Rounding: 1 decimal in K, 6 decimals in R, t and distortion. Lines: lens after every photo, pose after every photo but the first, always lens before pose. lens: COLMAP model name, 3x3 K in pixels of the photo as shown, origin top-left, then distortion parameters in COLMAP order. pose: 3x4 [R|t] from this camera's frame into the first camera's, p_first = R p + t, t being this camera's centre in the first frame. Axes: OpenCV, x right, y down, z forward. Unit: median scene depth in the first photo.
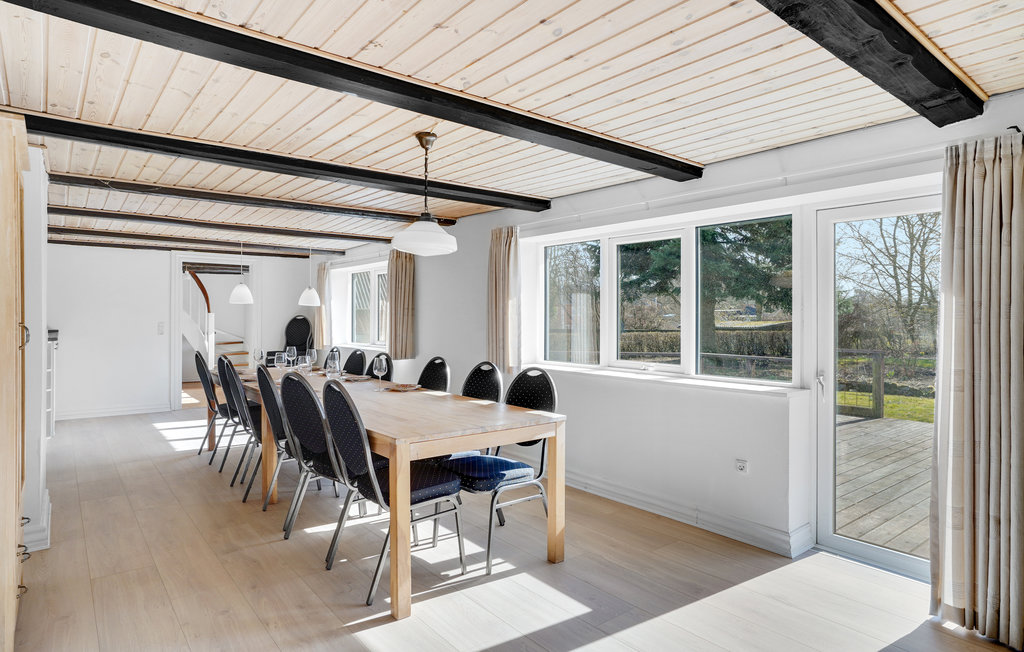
lens RADIAL K [[641.3, 0, 511.8], [0, 641.3, 310.8], [0, 0, 1]] dist [-0.001438, -0.001145]
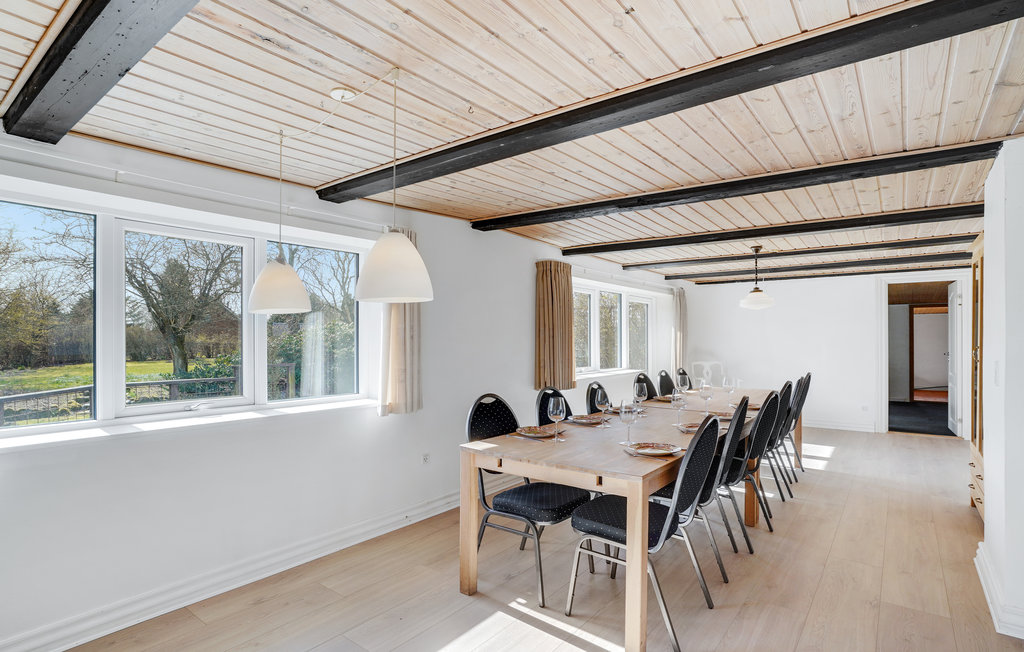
lens RADIAL K [[493.9, 0, 512.0], [0, 493.9, 326.0], [0, 0, 1]] dist [-0.035257, 0.000229]
pose [[-0.266879, 0.002805, 0.963726, -0.769781], [0.003231, 0.999993, -0.002015, -0.021960], [-0.963725, 0.002576, -0.266886, 1.173534]]
